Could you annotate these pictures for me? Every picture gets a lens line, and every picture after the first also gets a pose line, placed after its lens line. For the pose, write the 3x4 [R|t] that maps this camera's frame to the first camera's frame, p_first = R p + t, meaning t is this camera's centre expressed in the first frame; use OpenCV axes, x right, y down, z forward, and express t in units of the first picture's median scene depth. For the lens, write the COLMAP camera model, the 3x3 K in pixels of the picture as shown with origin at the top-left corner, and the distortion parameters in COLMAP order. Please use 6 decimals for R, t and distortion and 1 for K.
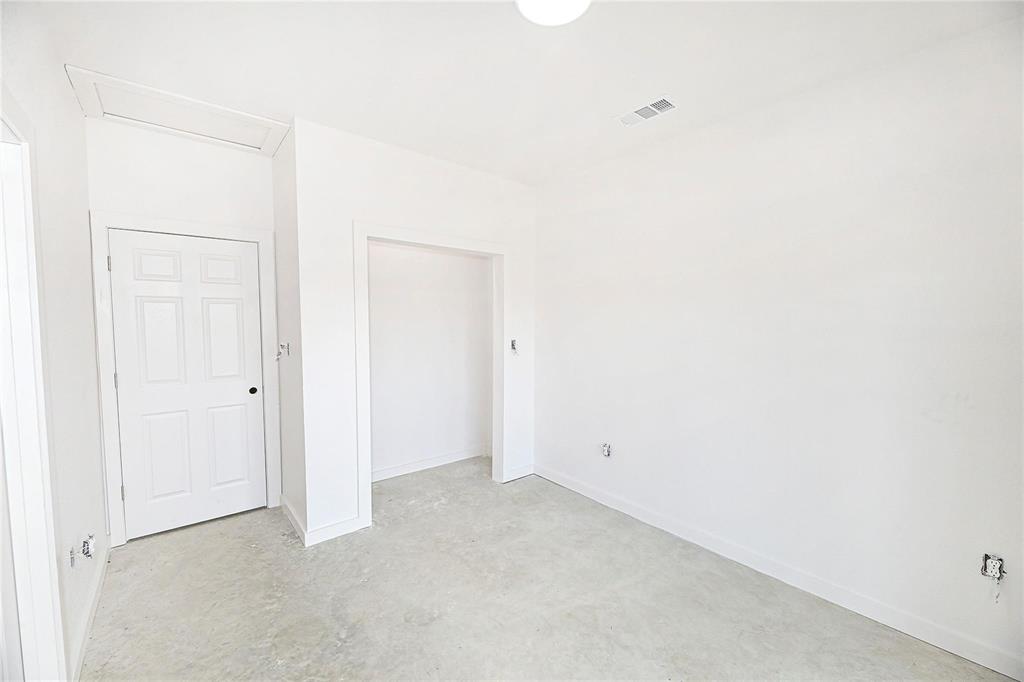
lens RADIAL K [[412.2, 0, 511.1], [0, 412.2, 345.1], [0, 0, 1]] dist [0.002173, -0.003844]
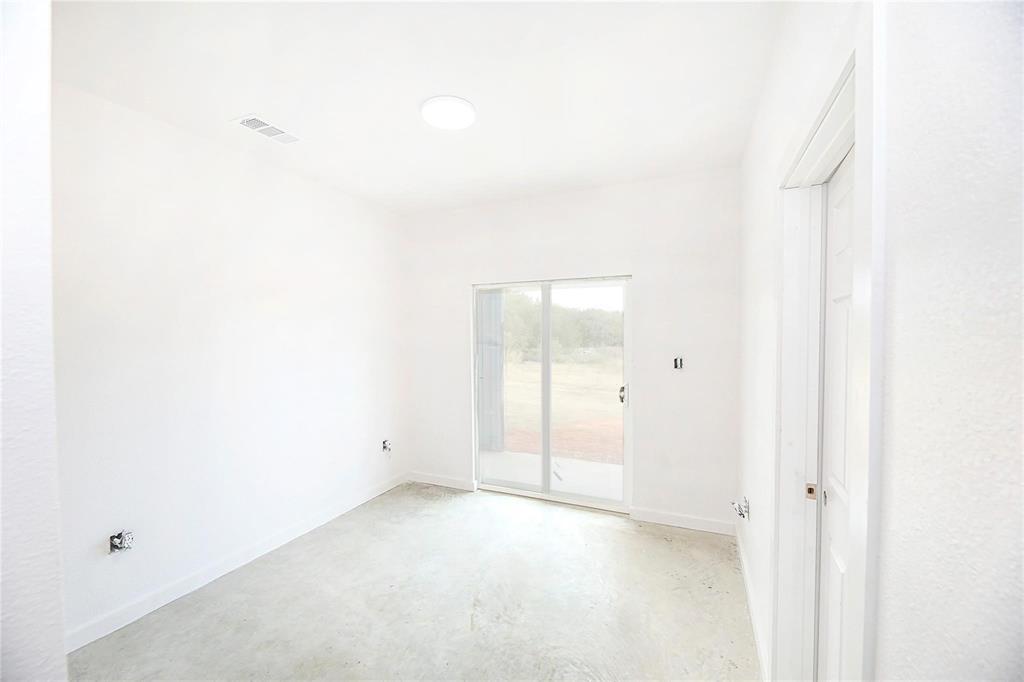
lens RADIAL K [[412.2, 0, 511.1], [0, 412.2, 345.1], [0, 0, 1]] dist [0.002173, -0.003844]
pose [[-0.449240, -0.023464, 0.893103, -0.788856], [0.059231, 0.996673, 0.055979, -0.068733], [-0.891446, 0.078047, -0.446356, 0.913300]]
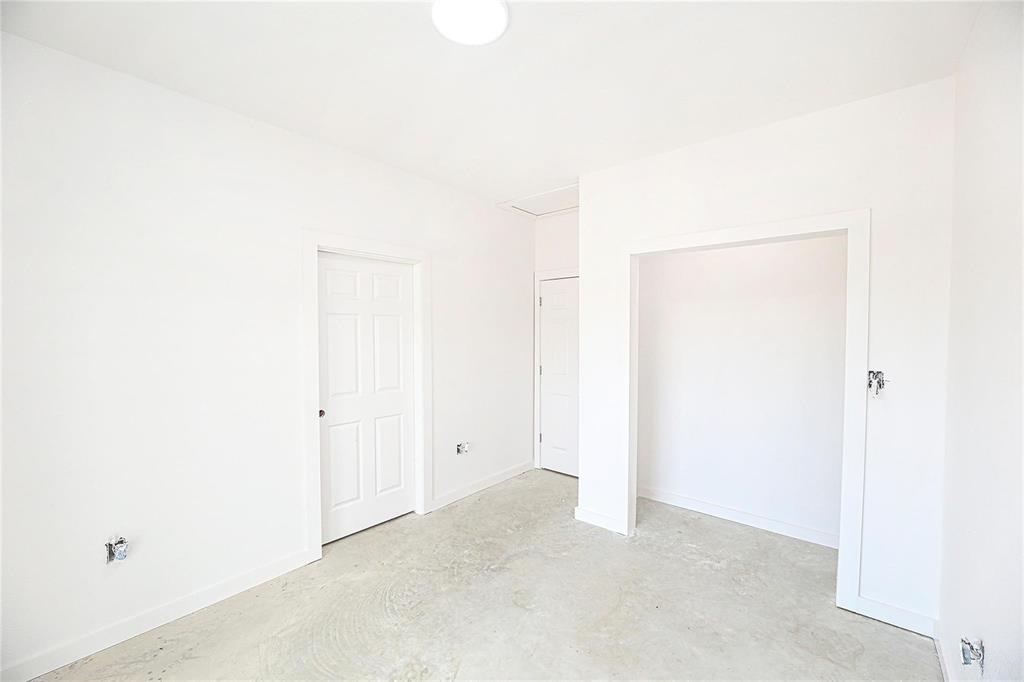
lens RADIAL K [[412.2, 0, 511.1], [0, 412.2, 345.1], [0, 0, 1]] dist [0.002173, -0.003844]
pose [[0.176881, 0.028462, -0.983821, 0.690058], [-0.062875, 0.997867, 0.017564, -0.038050], [0.982222, 0.058751, 0.178293, 0.584200]]
